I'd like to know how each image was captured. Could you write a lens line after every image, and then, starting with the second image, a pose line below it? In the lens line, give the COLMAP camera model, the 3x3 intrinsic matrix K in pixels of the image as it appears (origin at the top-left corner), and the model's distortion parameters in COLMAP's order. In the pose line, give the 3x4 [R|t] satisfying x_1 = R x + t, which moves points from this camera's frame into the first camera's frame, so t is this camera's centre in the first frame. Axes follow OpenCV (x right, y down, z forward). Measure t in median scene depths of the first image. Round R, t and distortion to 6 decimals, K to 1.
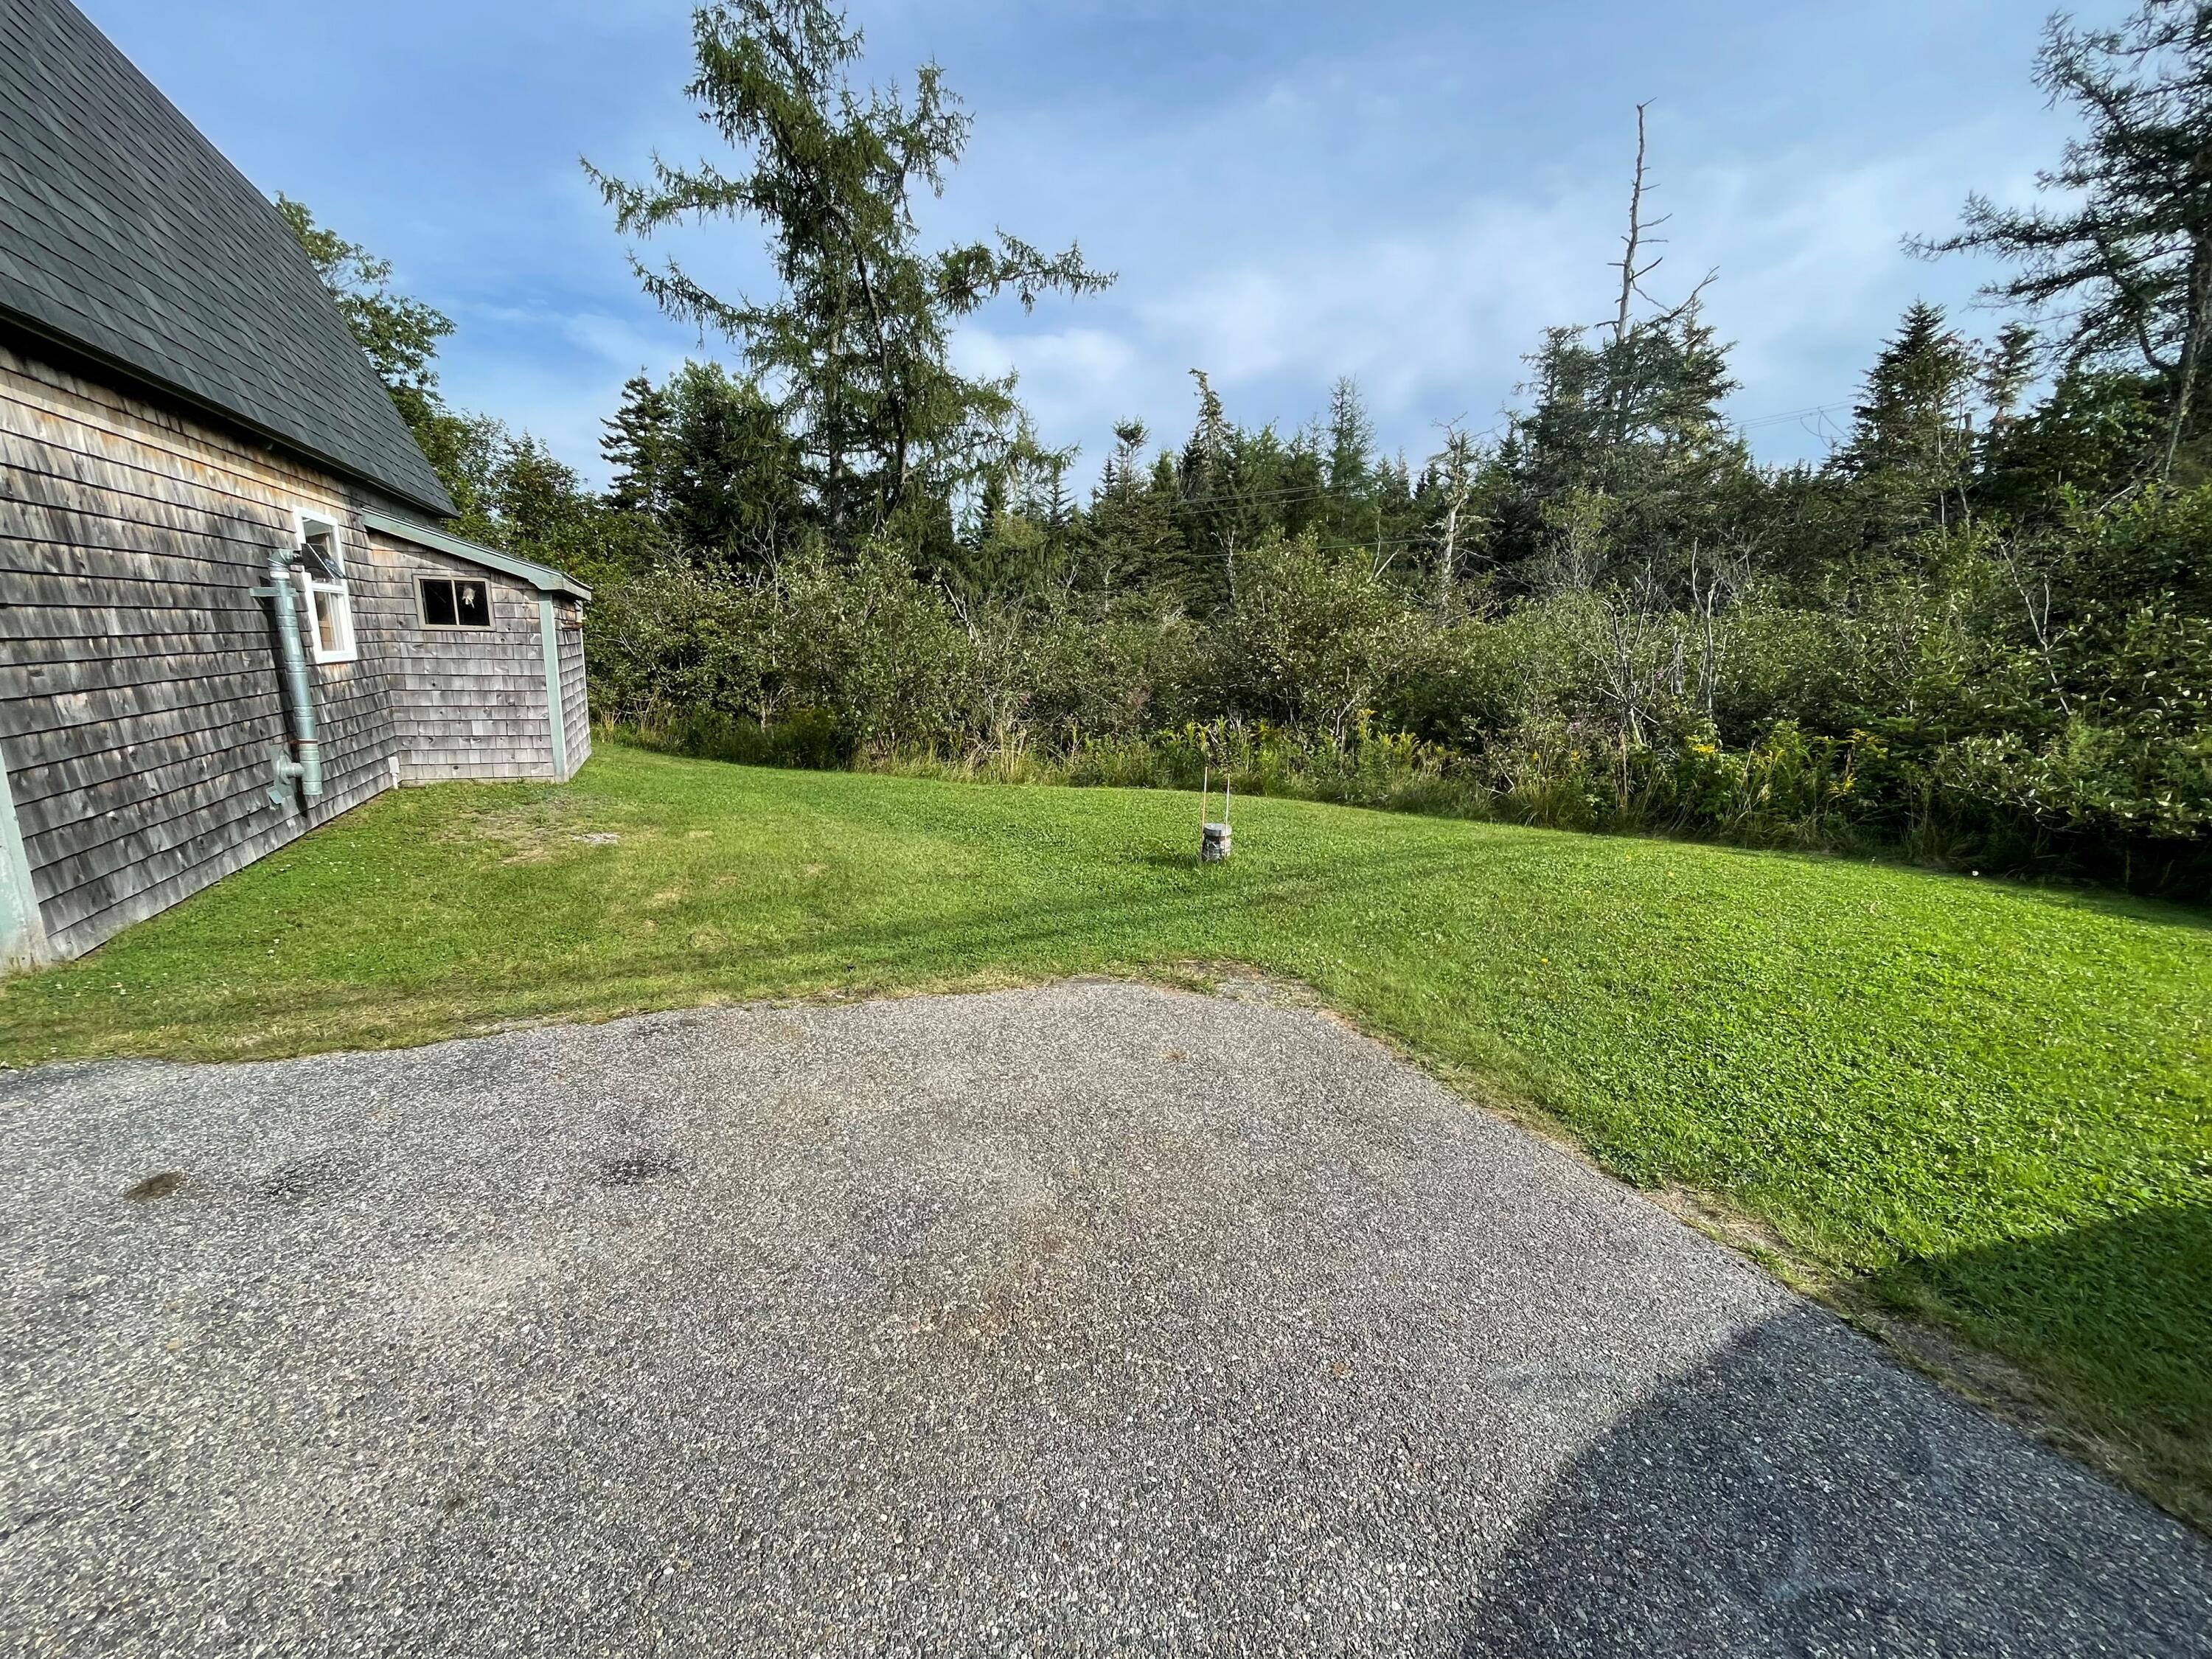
lens RADIAL K [[892.8, 0, 1097.4], [0, 892.8, 835.7], [0, 0, 1]] dist [-0.010120, 0.004509]
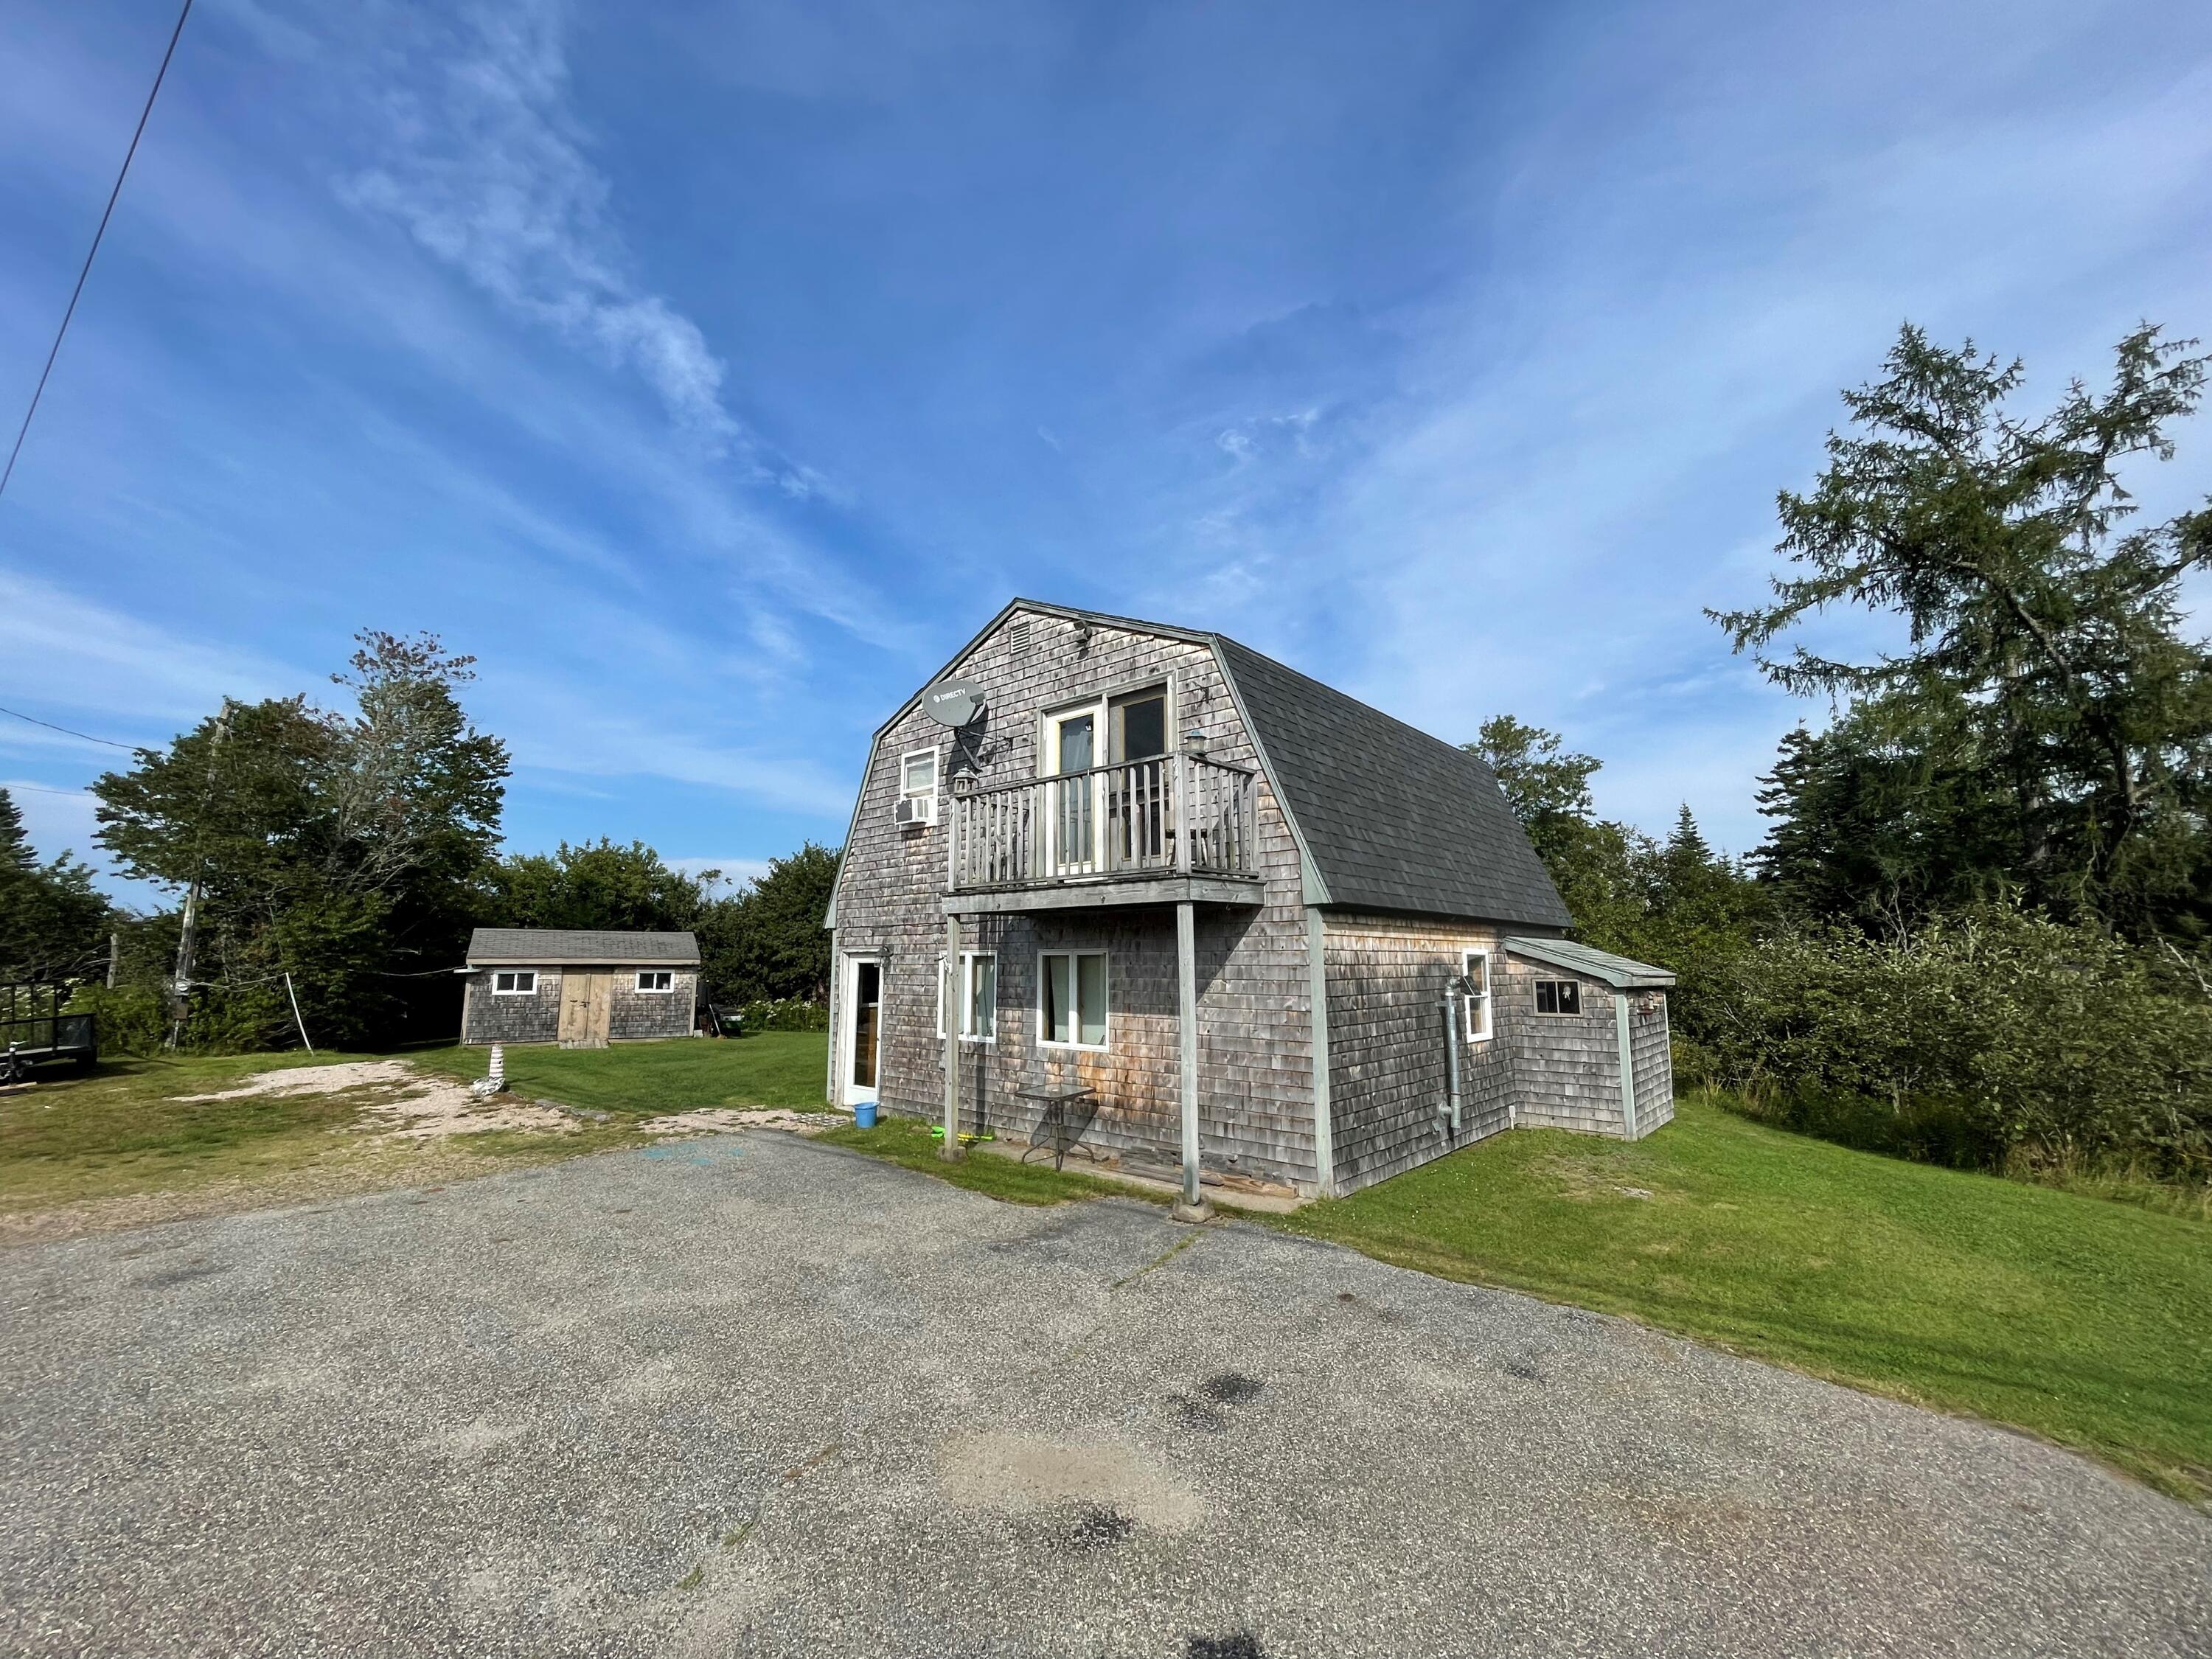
lens RADIAL K [[892.8, 0, 1097.4], [0, 892.8, 835.7], [0, 0, 1]] dist [-0.010120, 0.004509]
pose [[0.409286, -0.161518, -0.897996, 0.325764], [-0.183578, 0.949502, -0.254452, -0.015980], [0.893747, 0.268996, 0.358967, -0.254037]]
